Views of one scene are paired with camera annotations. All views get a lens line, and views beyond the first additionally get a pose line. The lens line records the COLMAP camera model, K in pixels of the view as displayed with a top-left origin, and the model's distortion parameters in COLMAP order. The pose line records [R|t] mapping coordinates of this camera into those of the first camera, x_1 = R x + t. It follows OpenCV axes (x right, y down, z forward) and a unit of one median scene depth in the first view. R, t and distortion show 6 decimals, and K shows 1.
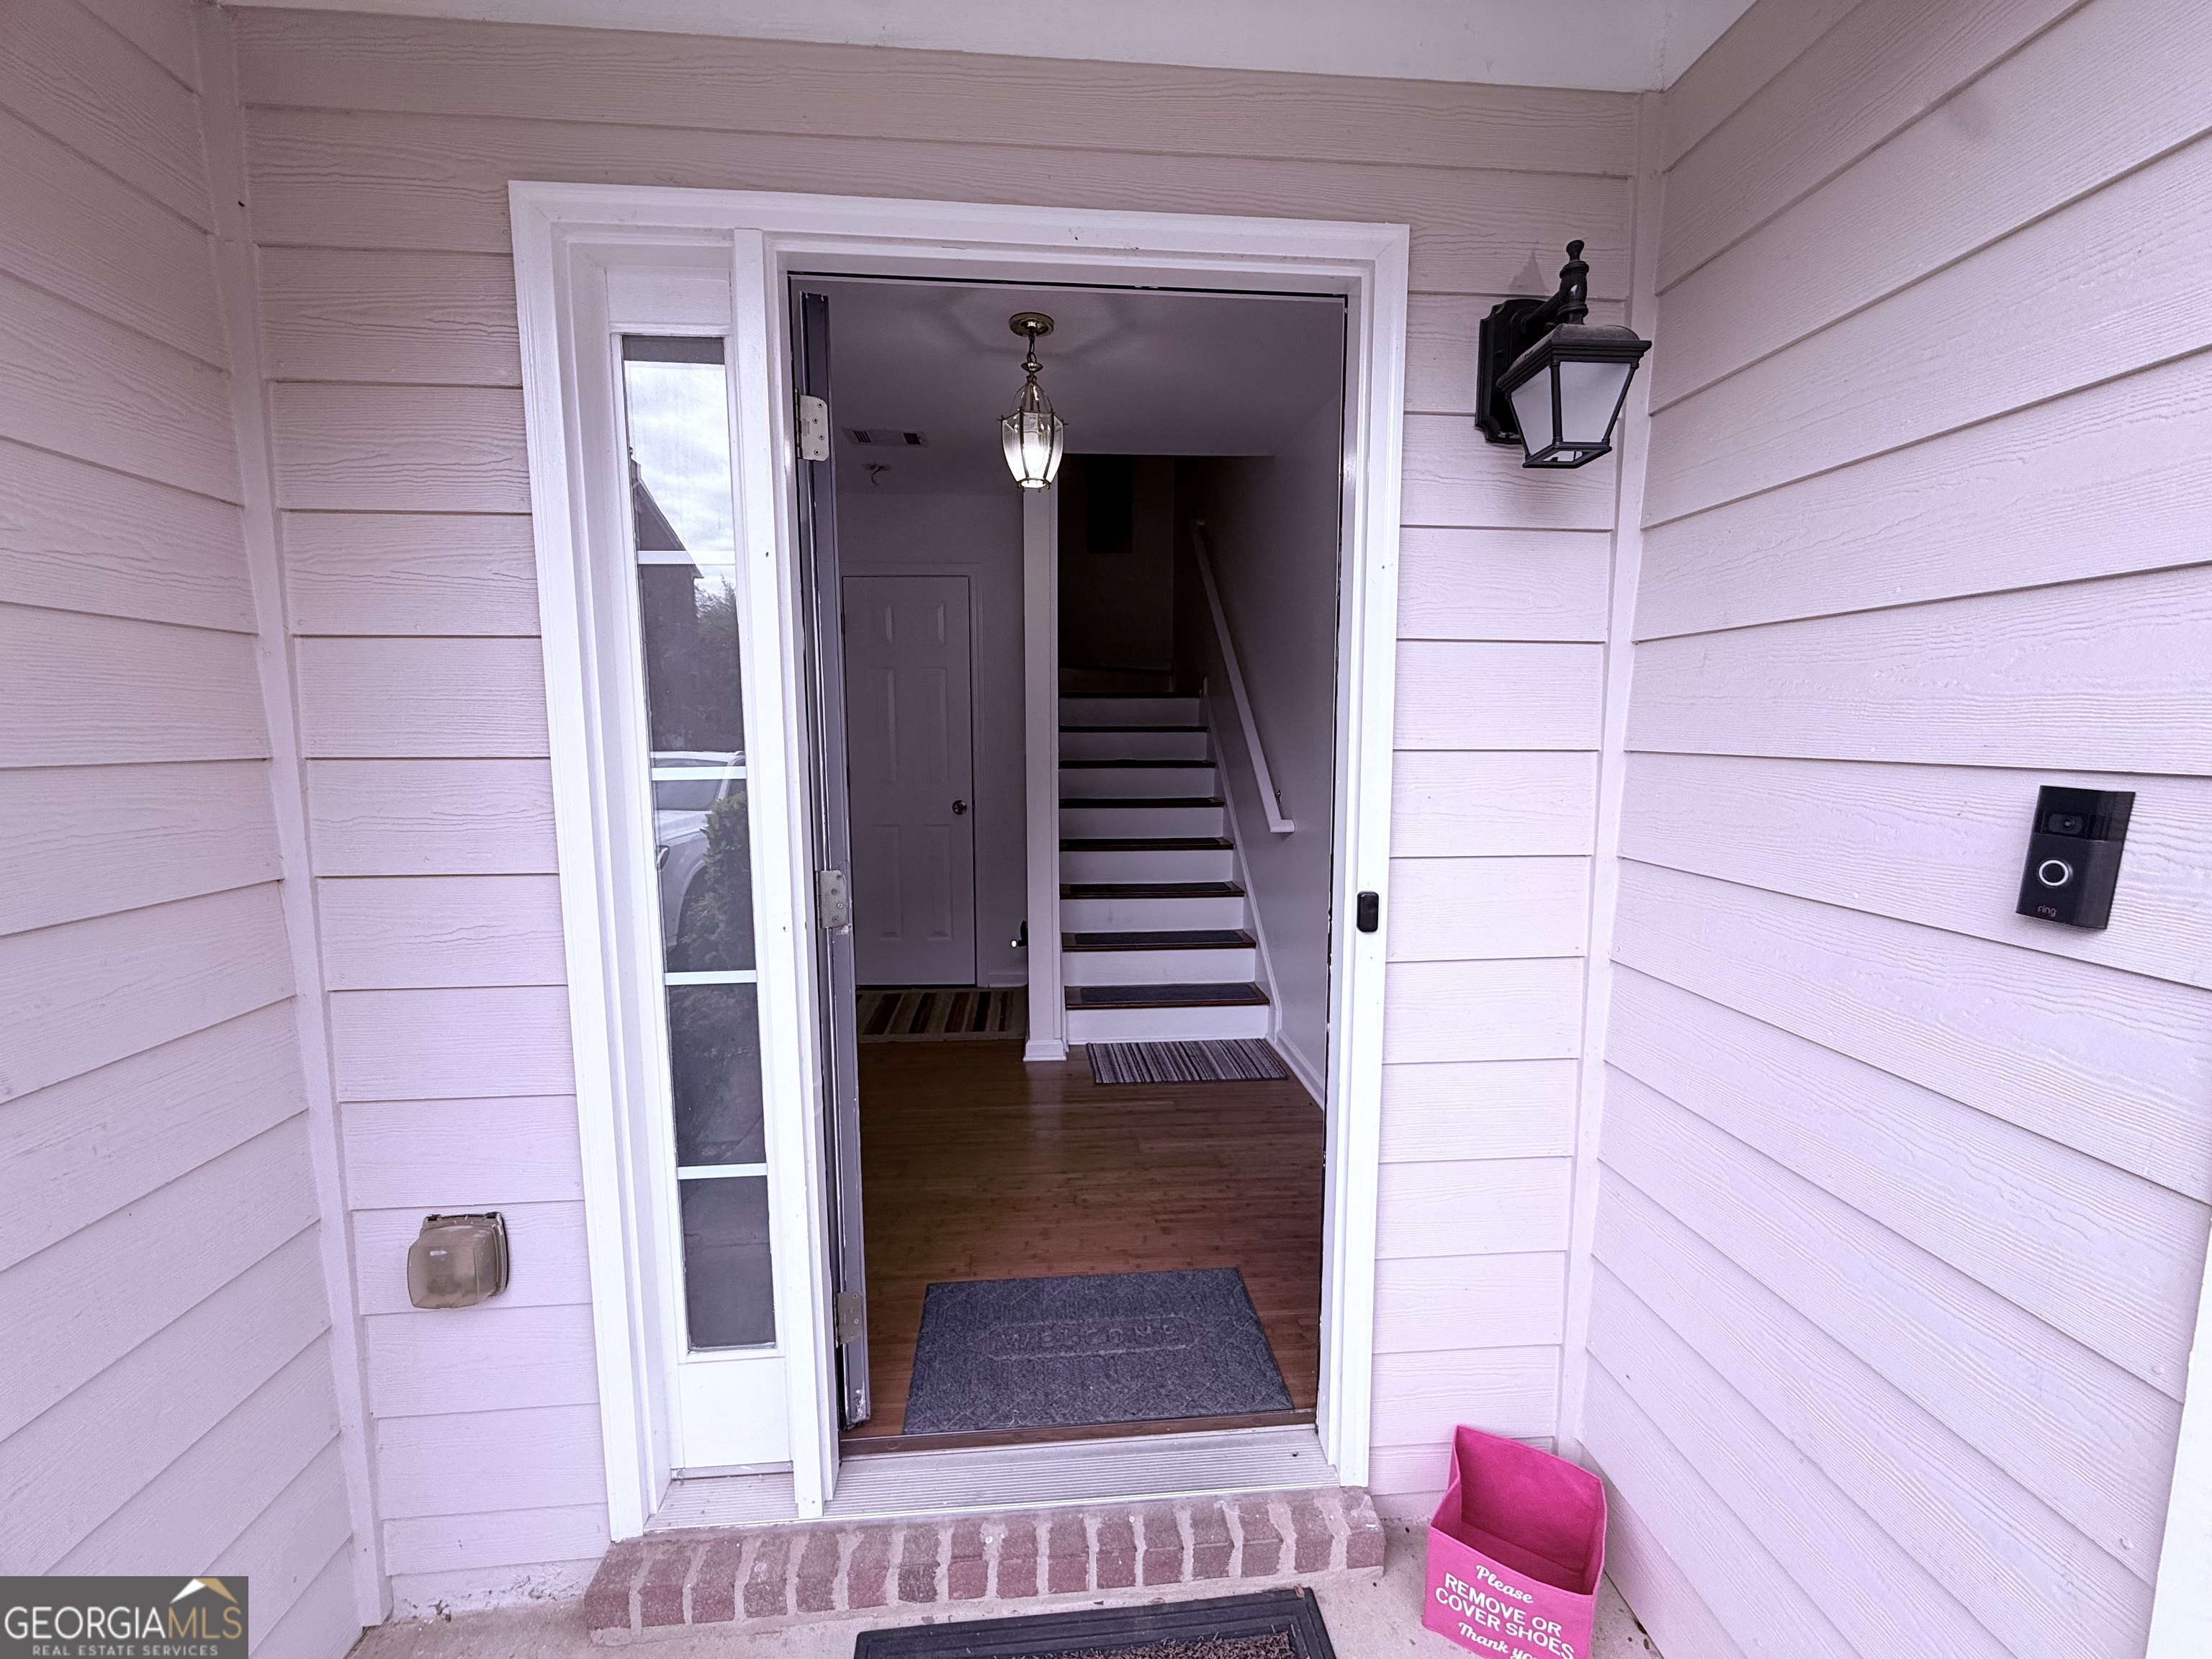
lens RADIAL K [[878.0, 0, 1104.1], [0, 878.0, 830.0], [0, 0, 1]] dist [-0.002493, -0.000193]
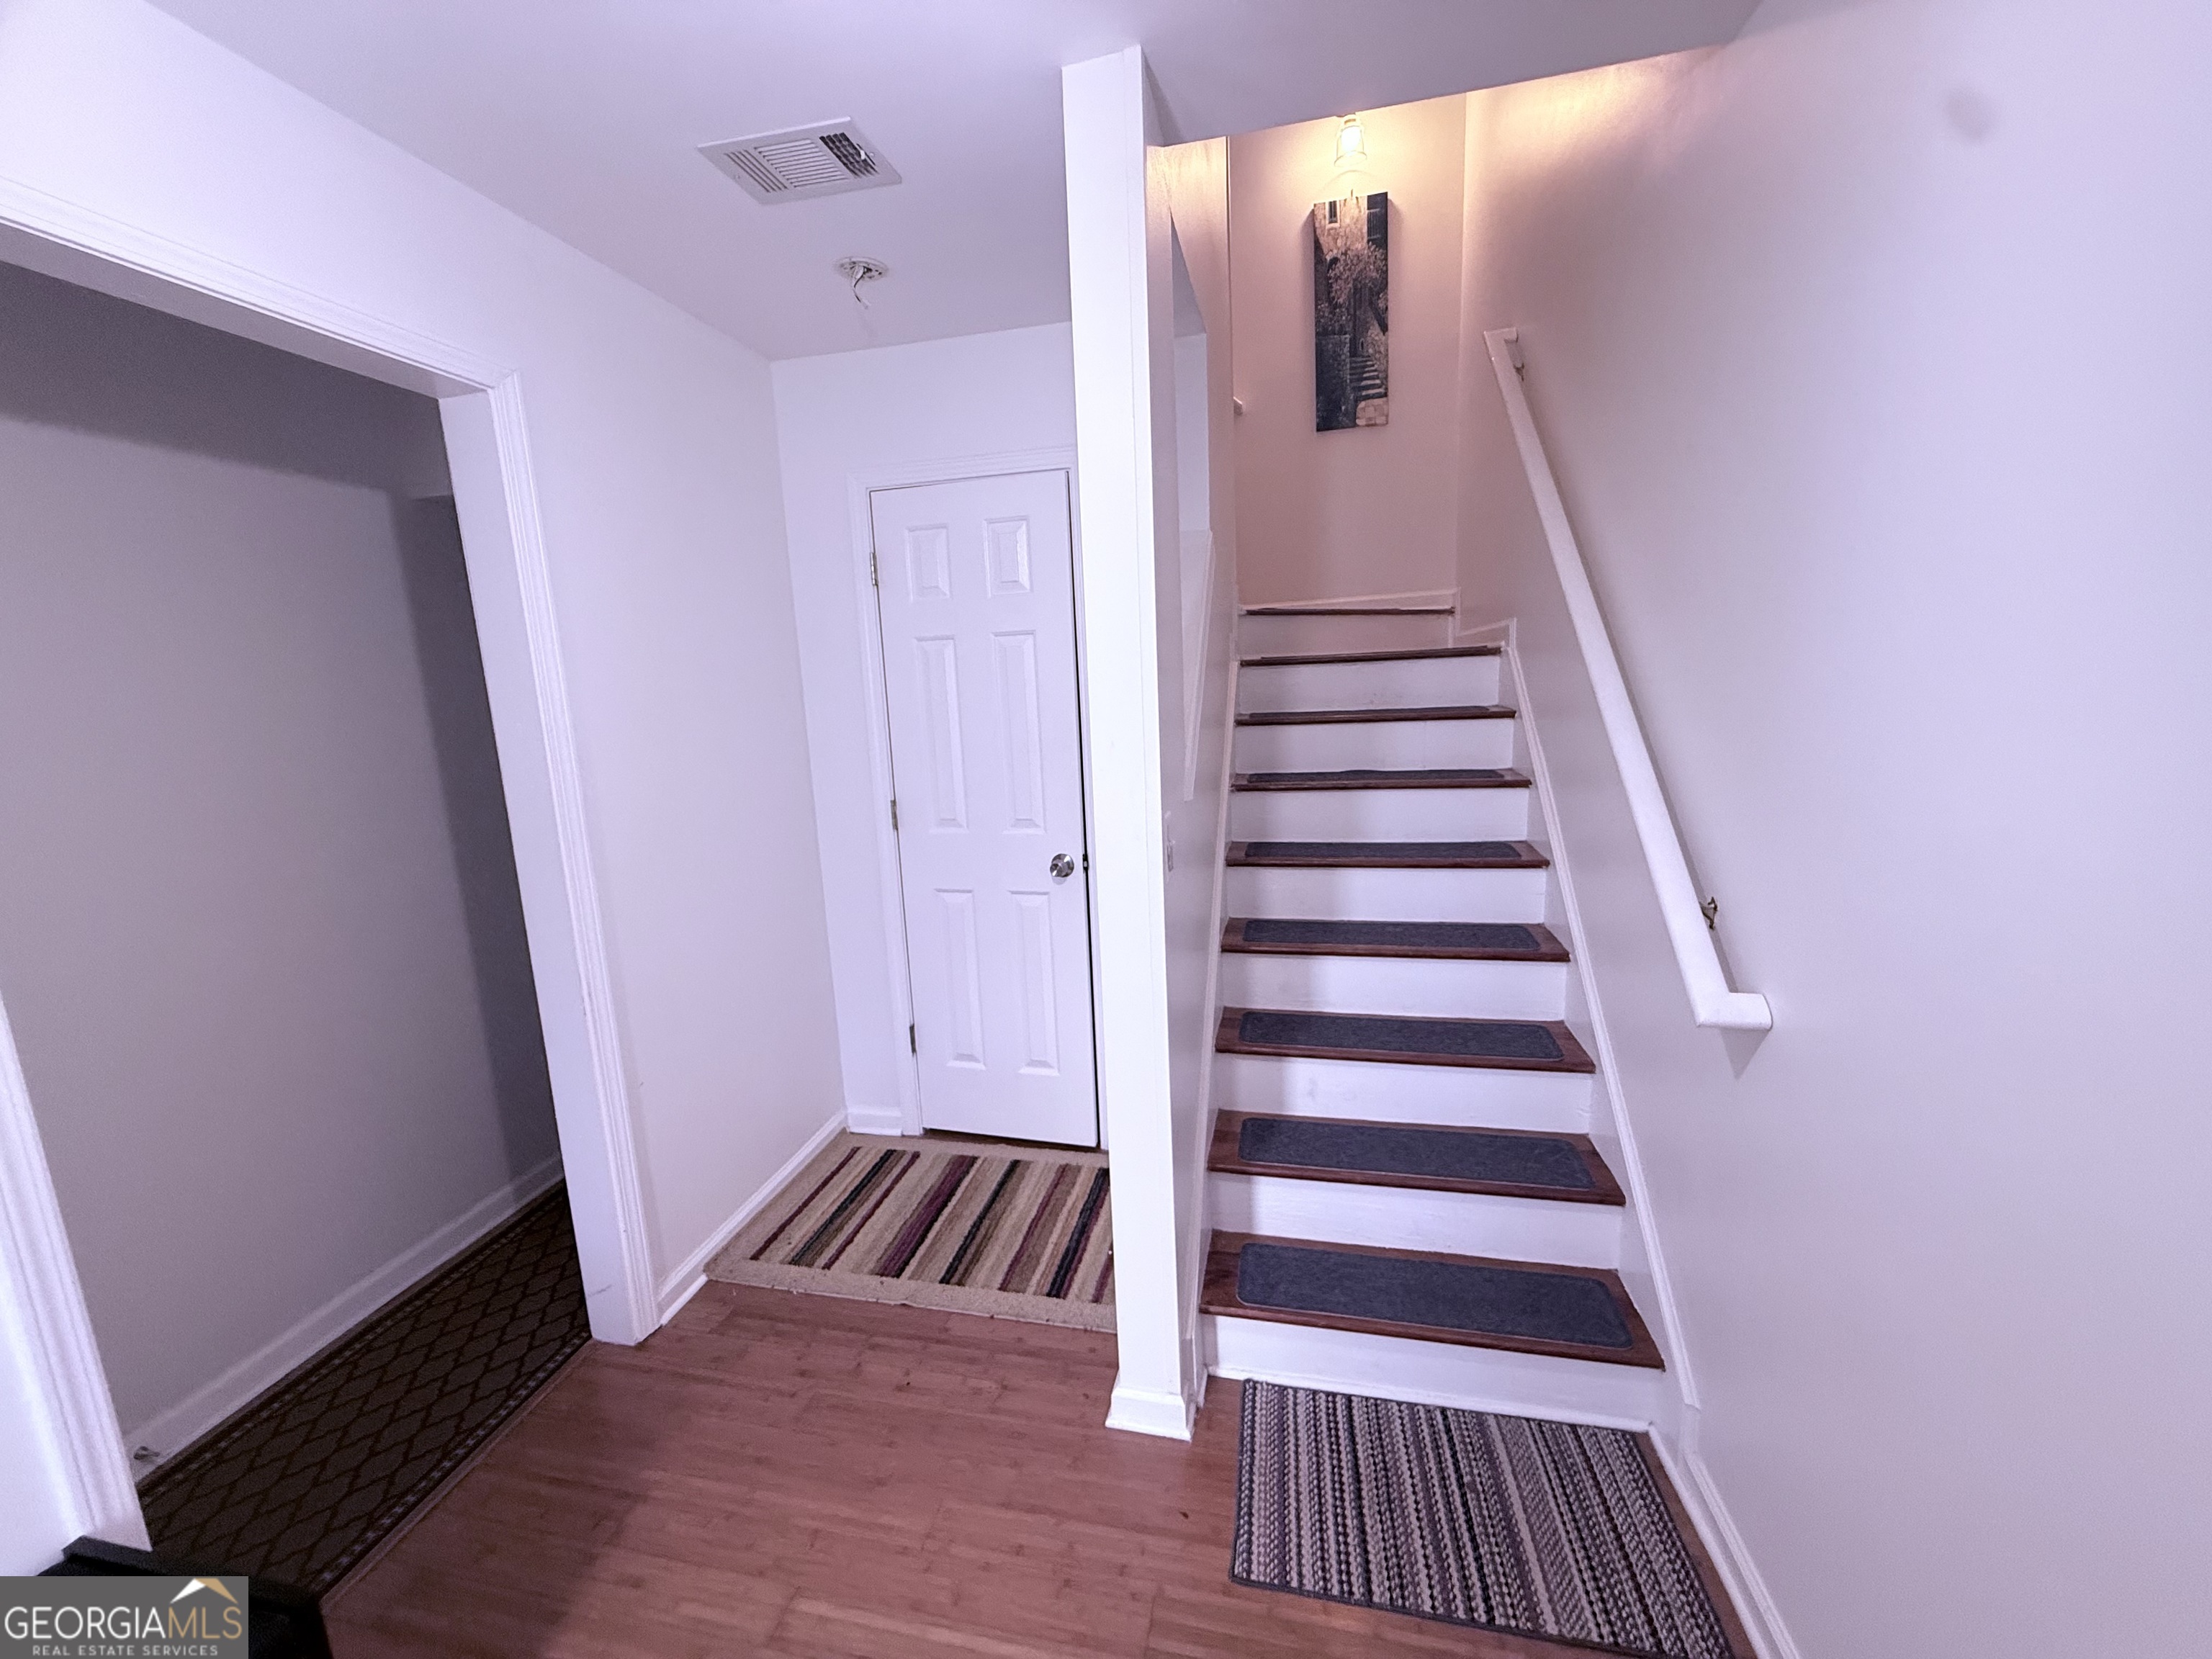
lens RADIAL K [[878.0, 0, 1104.1], [0, 878.0, 830.0], [0, 0, 1]] dist [-0.002493, -0.000193]
pose [[0.953046, 0.010800, -0.302634, 0.053970], [0.006917, 0.998327, 0.057407, -0.104541], [0.302748, -0.056805, 0.951376, 0.541612]]
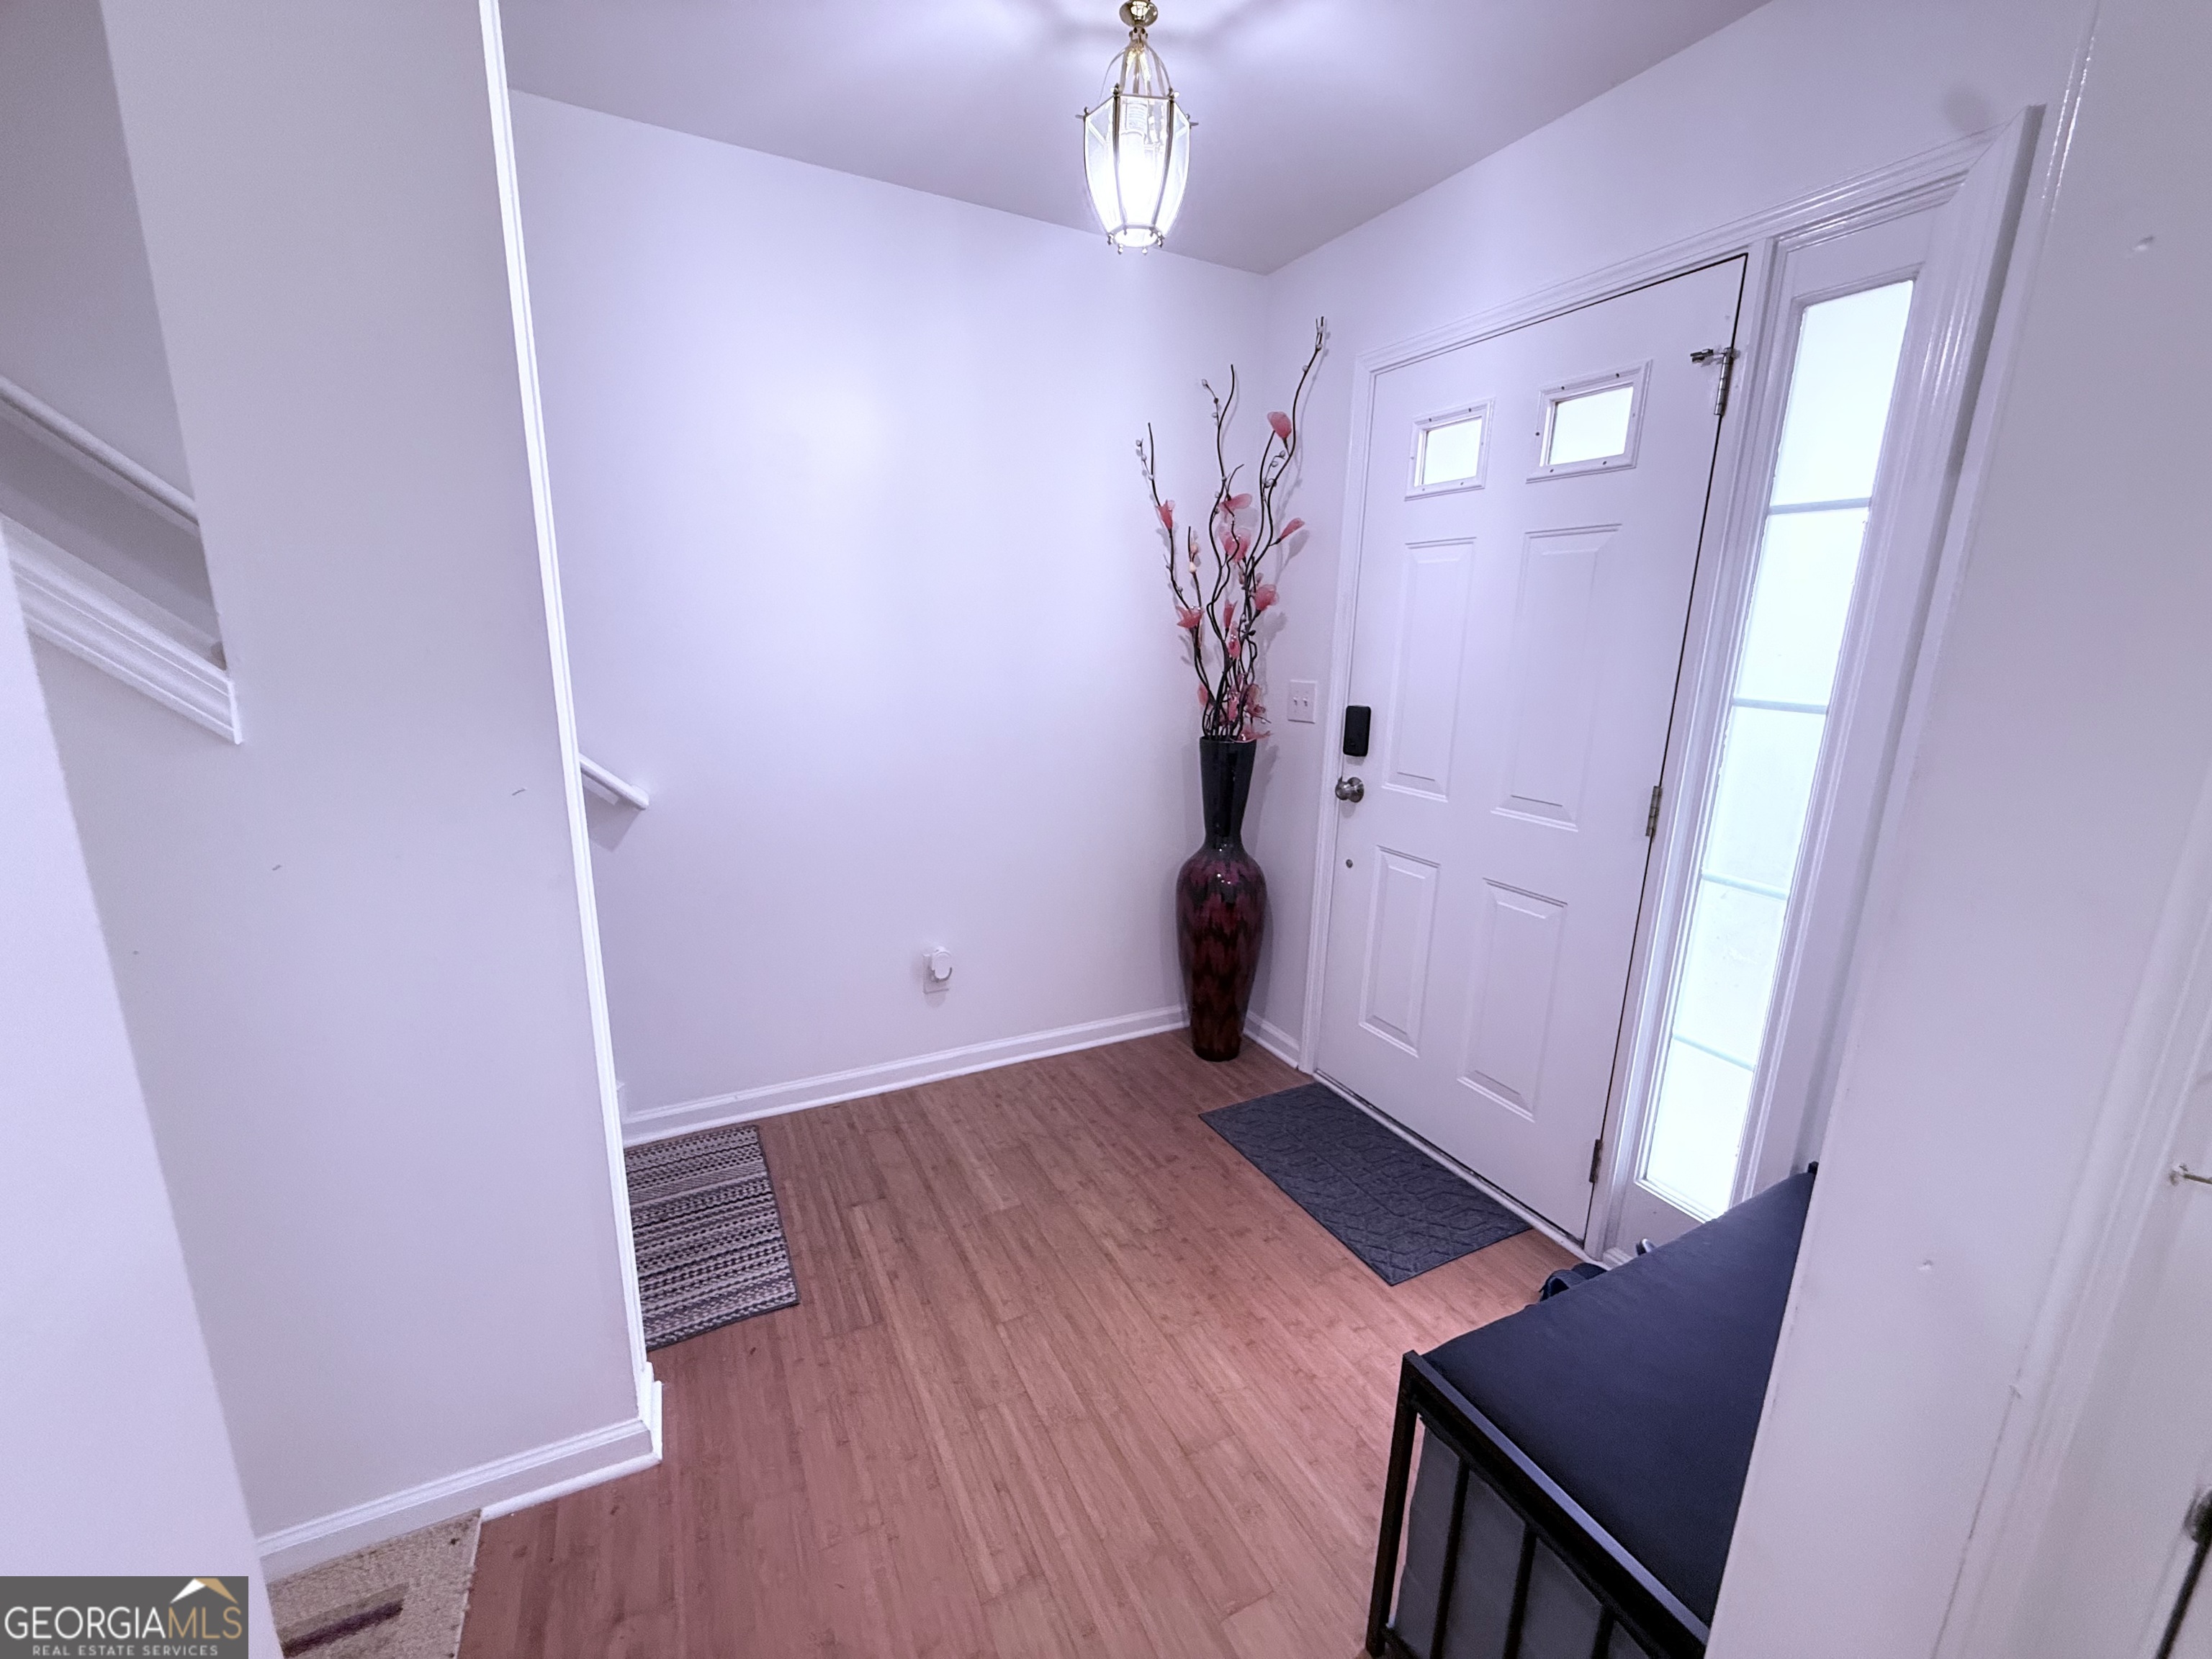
lens RADIAL K [[878.0, 0, 1104.1], [0, 878.0, 830.0], [0, 0, 1]] dist [-0.002493, -0.000193]
pose [[-0.380891, -0.211949, 0.900000, -0.477350], [0.084939, 0.961236, 0.262317, -0.113790], [-0.920710, 0.176359, -0.348124, 0.895136]]
